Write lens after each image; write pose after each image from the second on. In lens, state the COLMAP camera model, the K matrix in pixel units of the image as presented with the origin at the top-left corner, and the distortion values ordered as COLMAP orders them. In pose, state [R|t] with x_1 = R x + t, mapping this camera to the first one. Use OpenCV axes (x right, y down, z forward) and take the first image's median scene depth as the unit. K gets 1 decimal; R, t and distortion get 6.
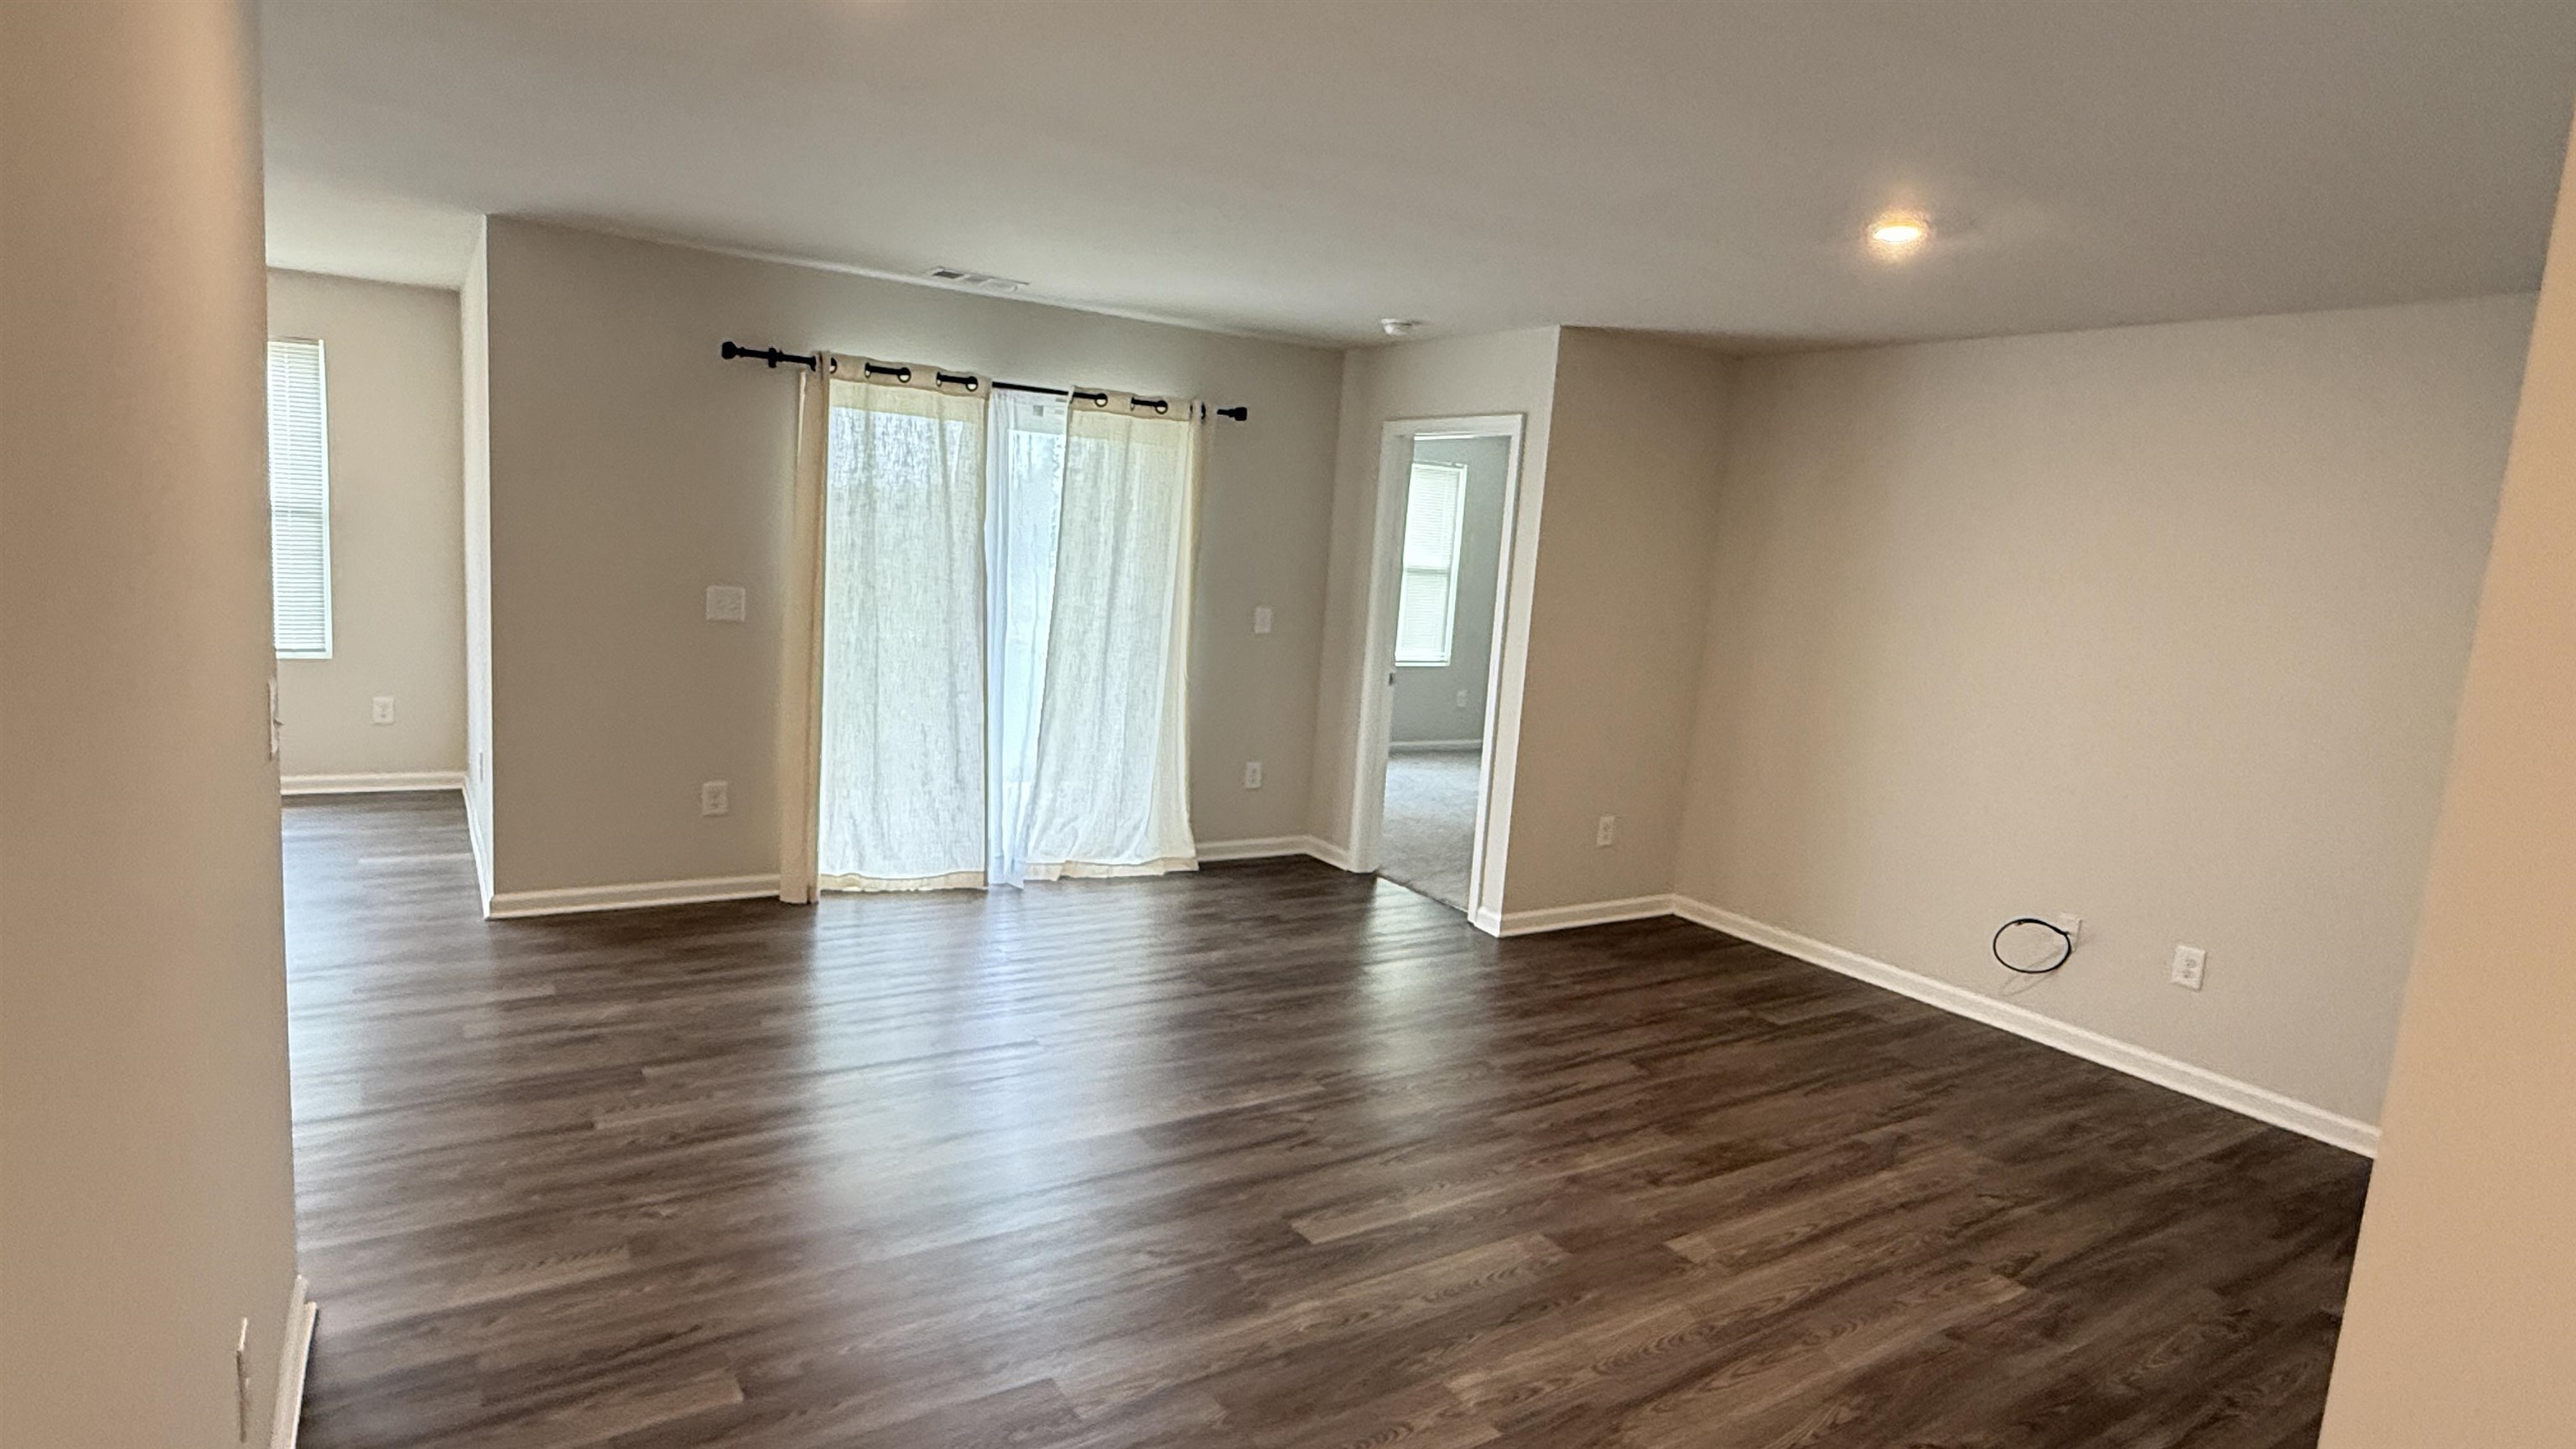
lens RADIAL K [[1364.8, 0, 1283.9], [0, 1364.8, 728.1], [0, 0, 1]] dist [-0.001352, 0.001081]
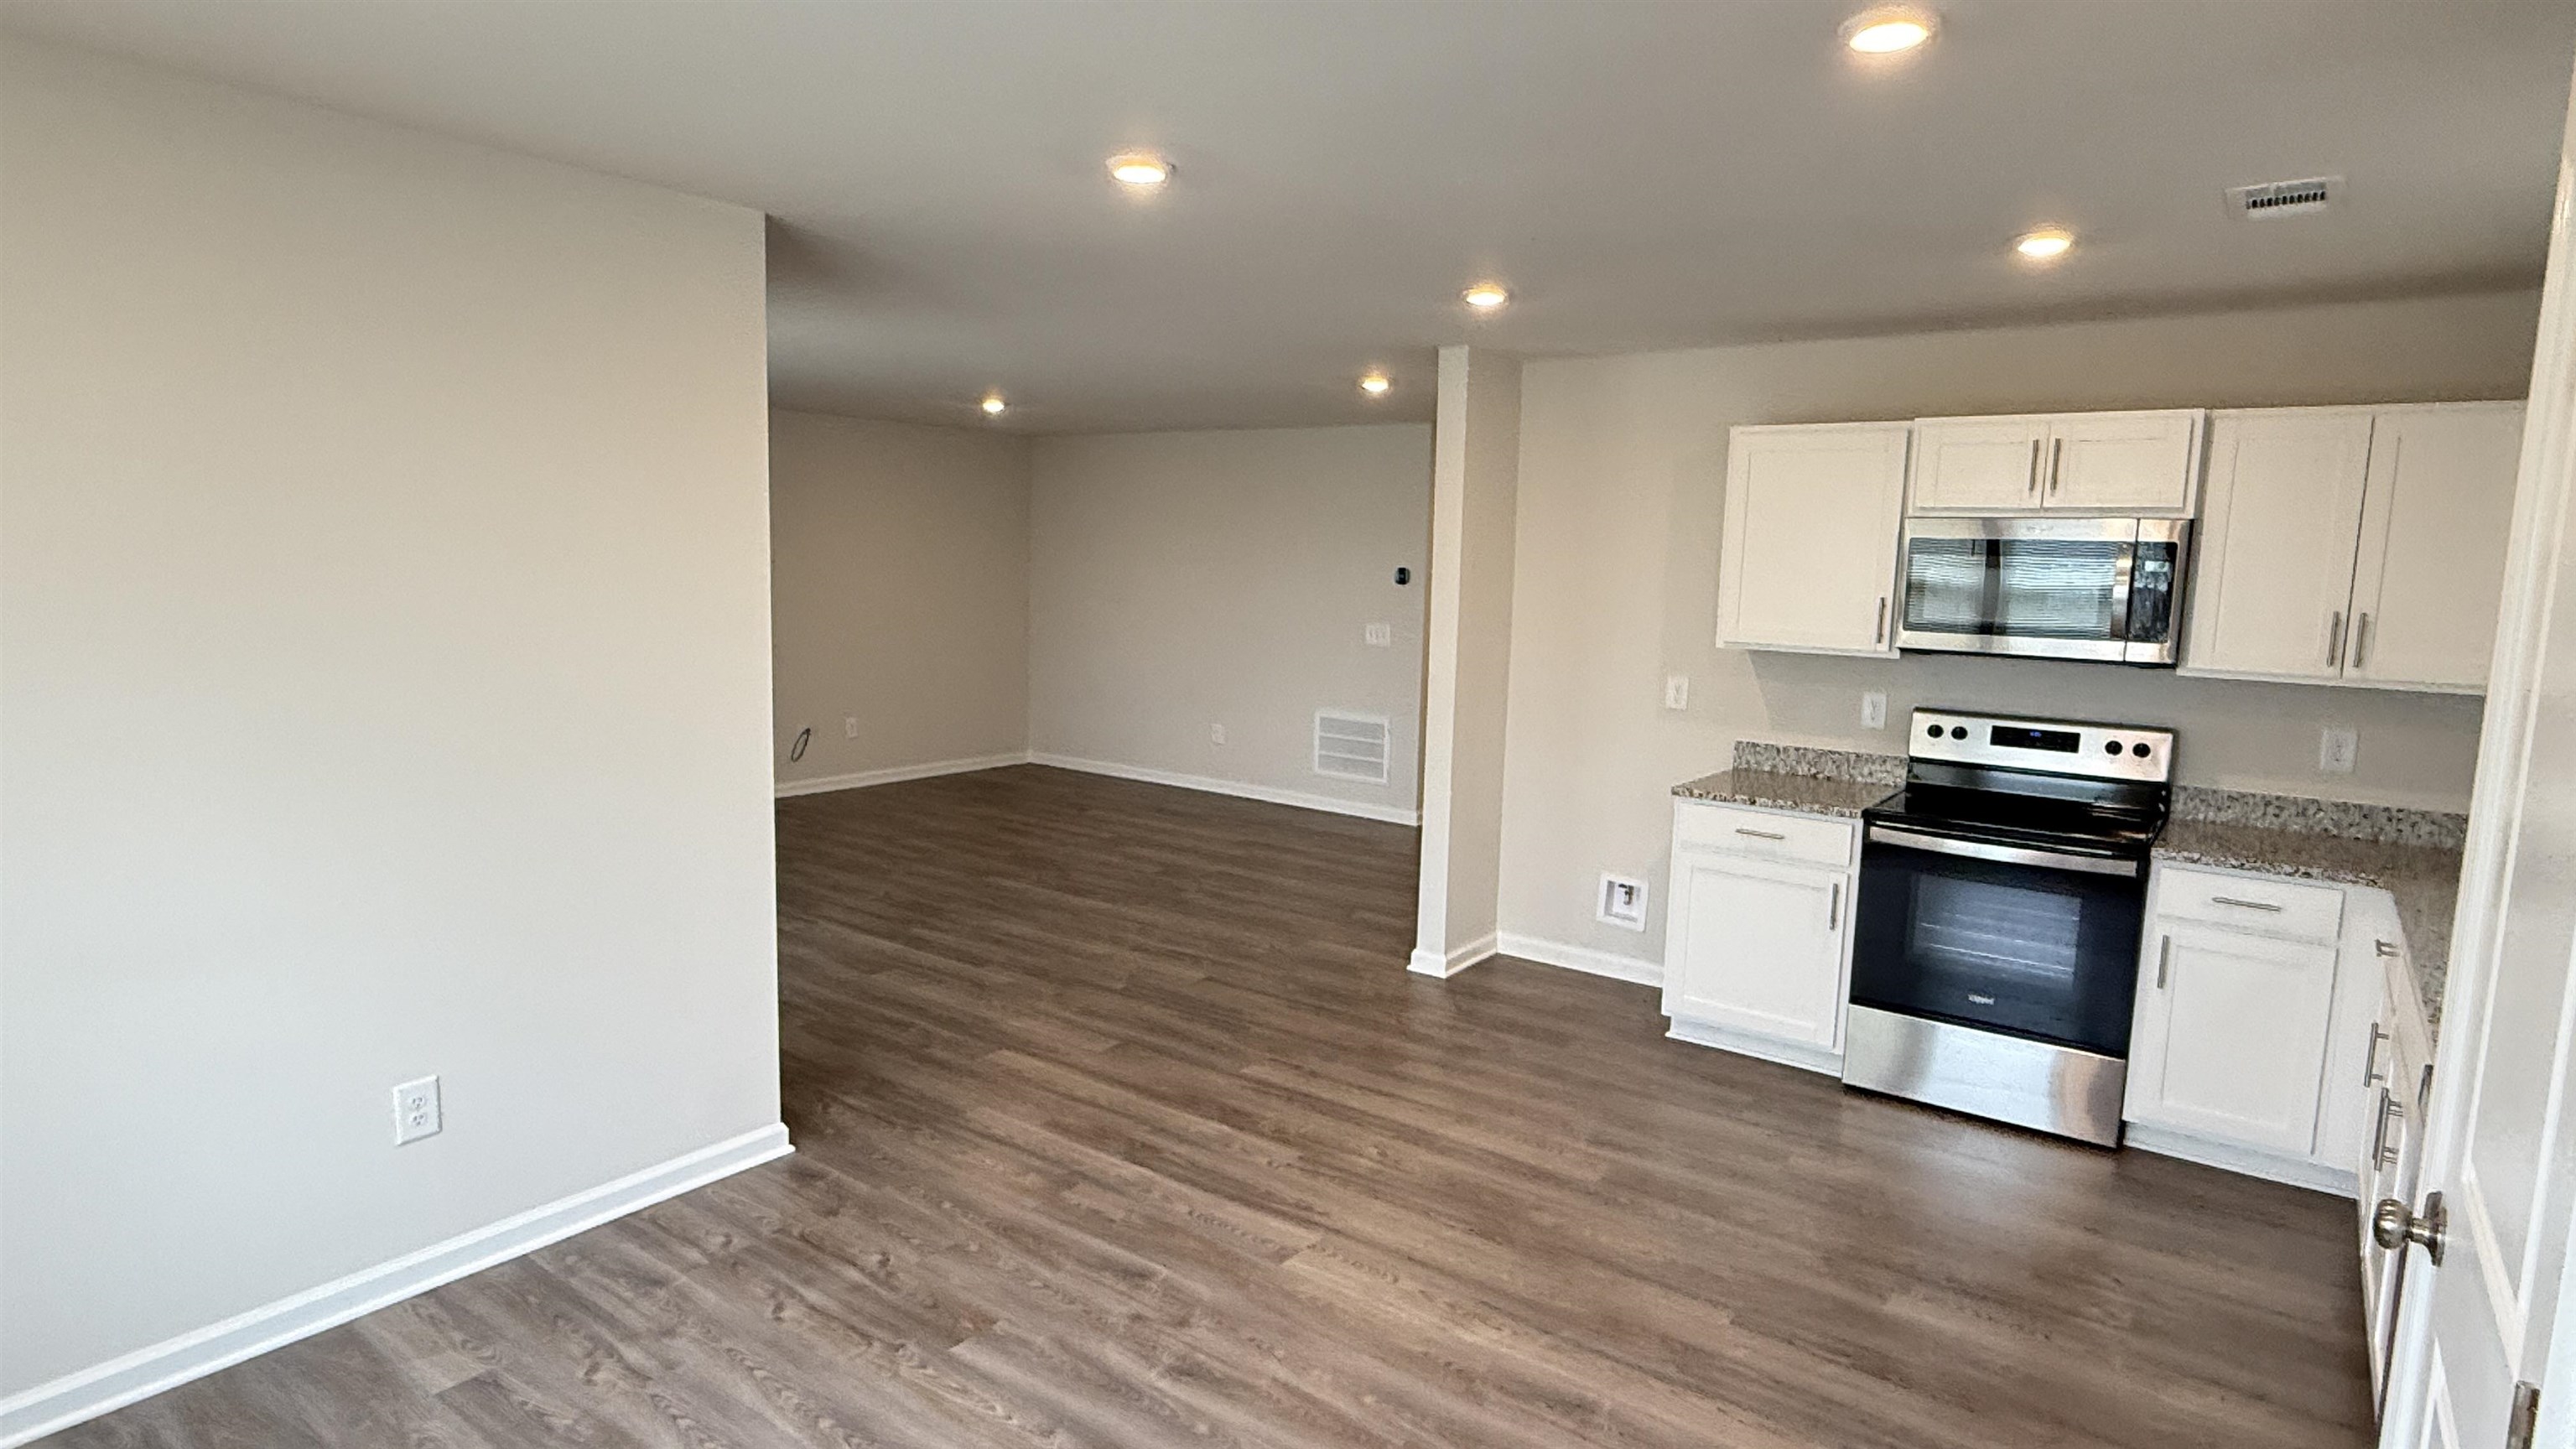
lens RADIAL K [[1364.8, 0, 1295.3], [0, 1364.8, 725.2], [0, 0, 1]] dist [-0.001352, 0.001081]
pose [[-0.360543, -0.194051, 0.912334, -1.369996], [0.083241, 0.967523, 0.238685, -0.249262], [-0.929021, 0.162000, -0.332680, 0.991133]]
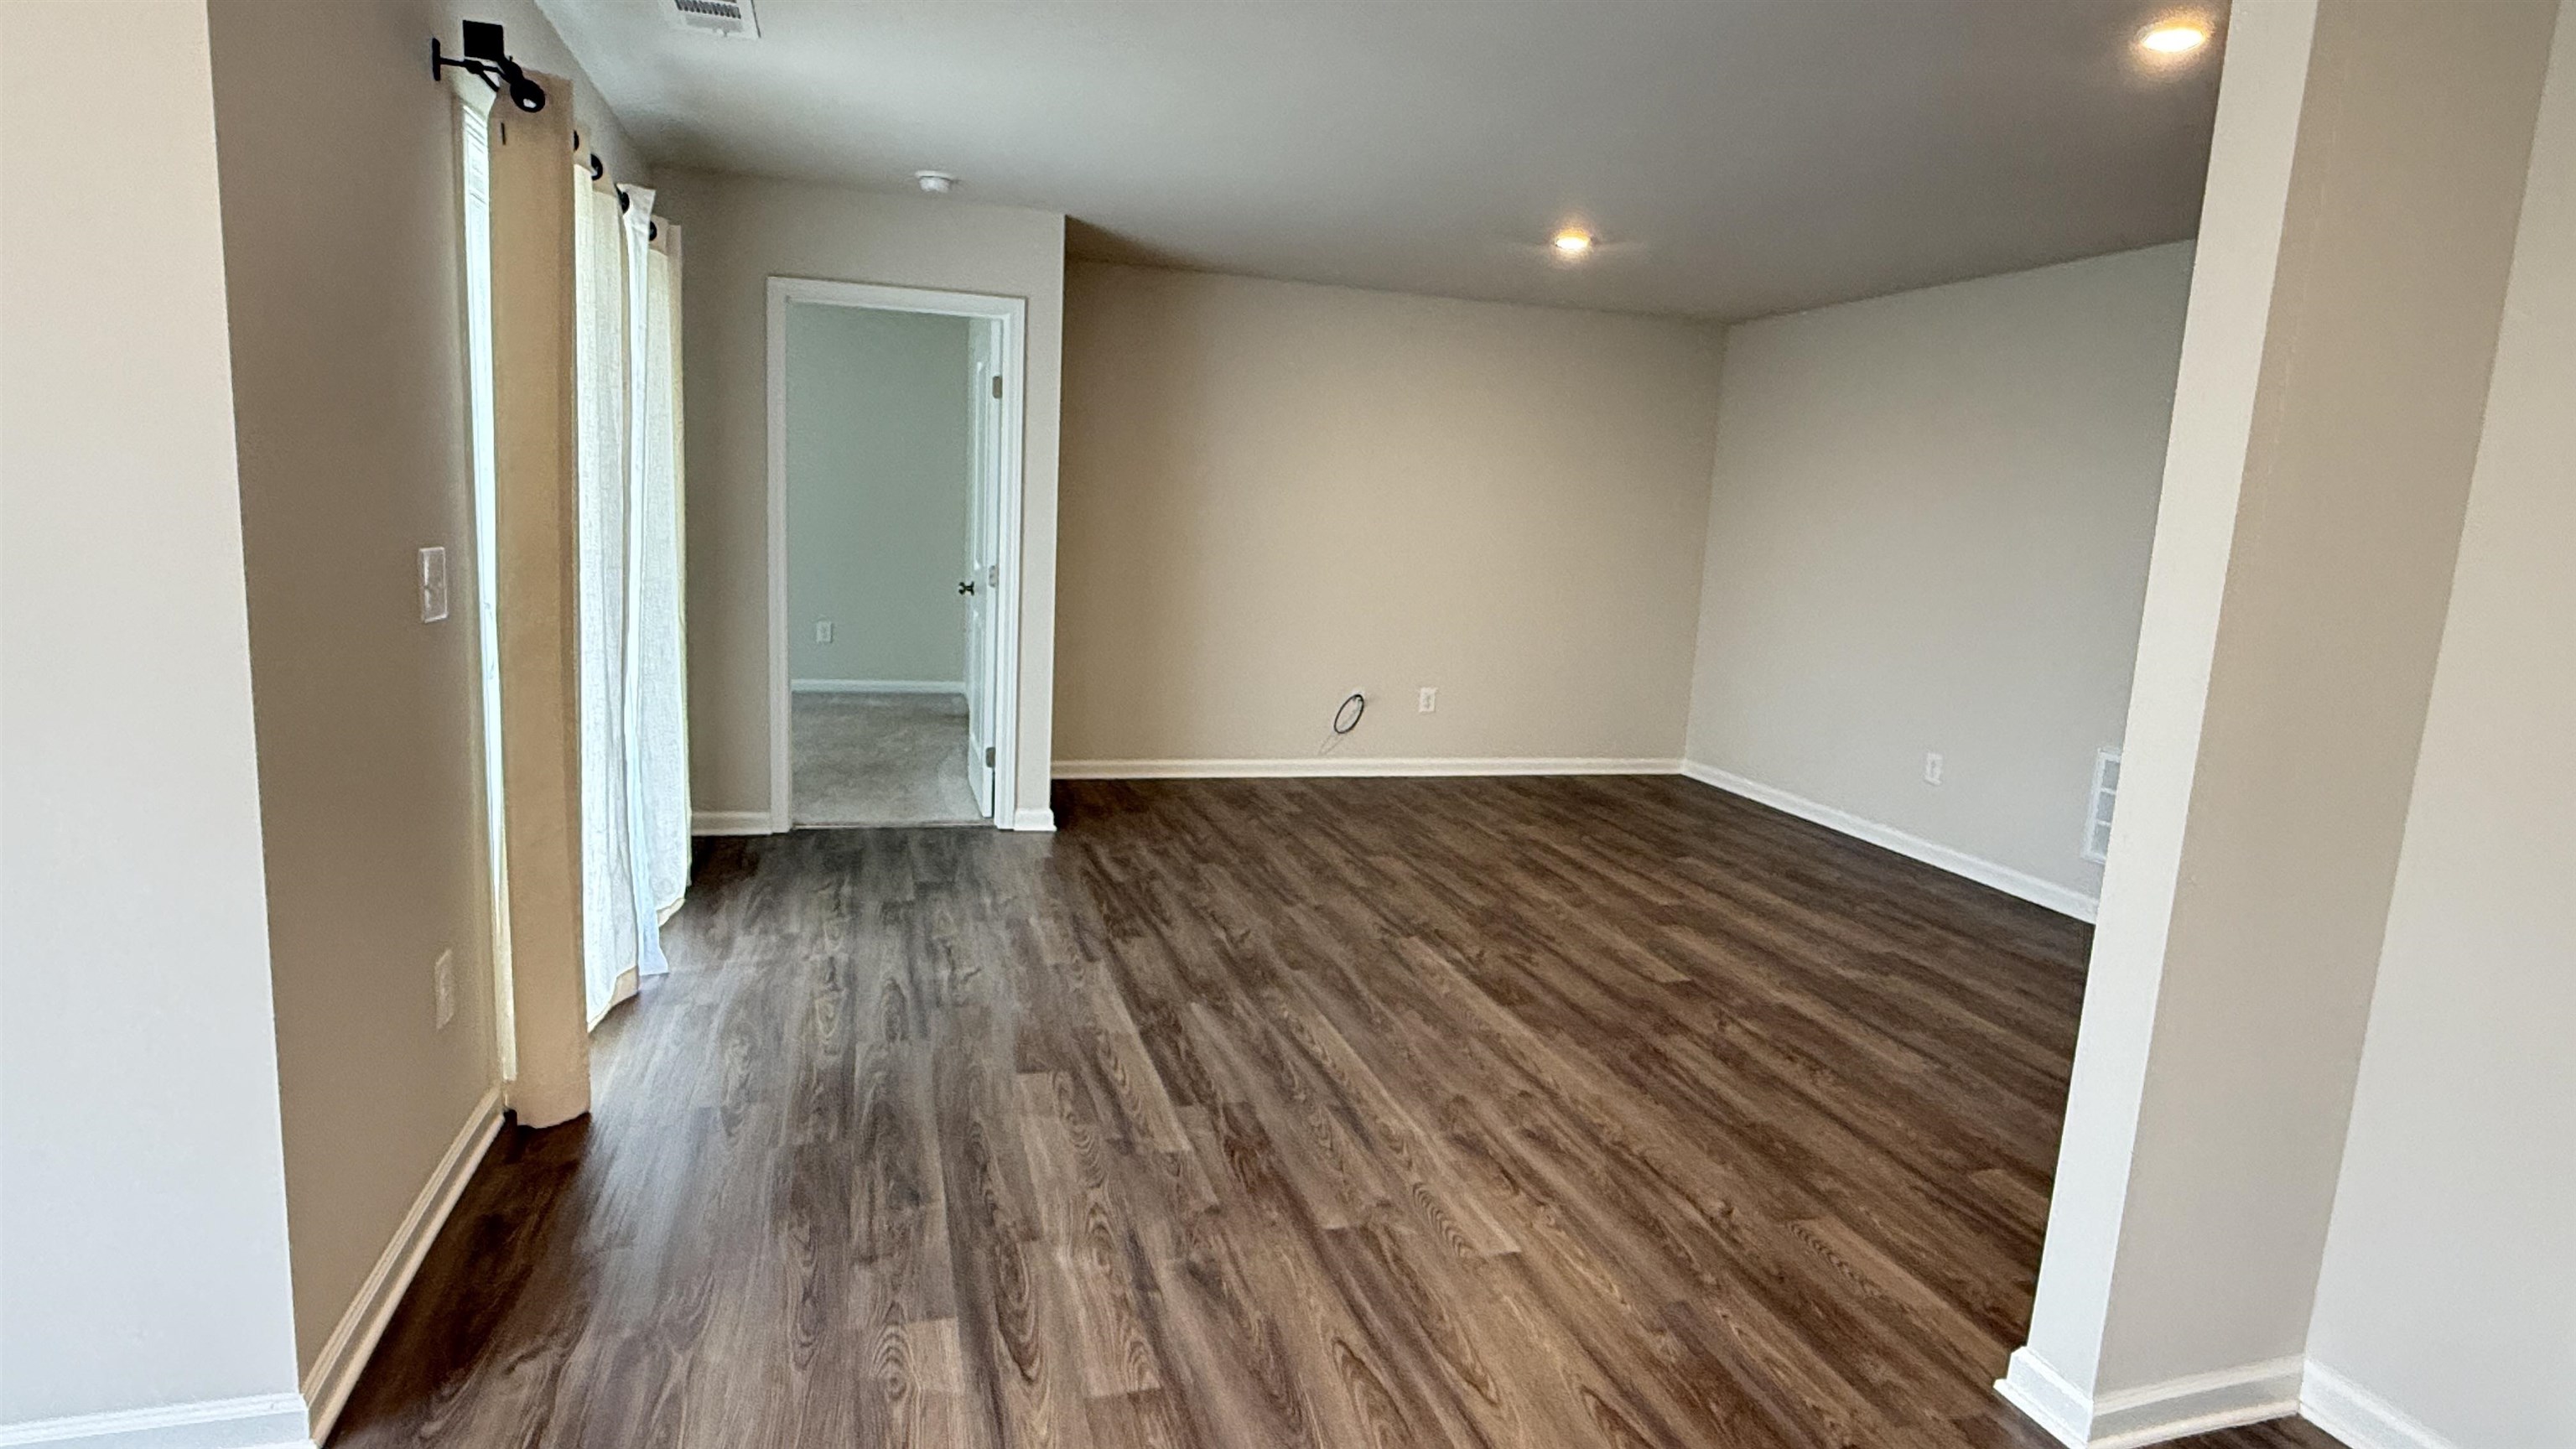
lens RADIAL K [[1364.8, 0, 1290.9], [0, 1364.8, 717.1], [0, 0, 1]] dist [-0.001352, 0.001081]
pose [[0.276780, -0.200947, 0.939688, -0.858815], [0.106241, 0.978295, 0.177911, -0.105924], [-0.955042, 0.050591, 0.292121, 0.636187]]
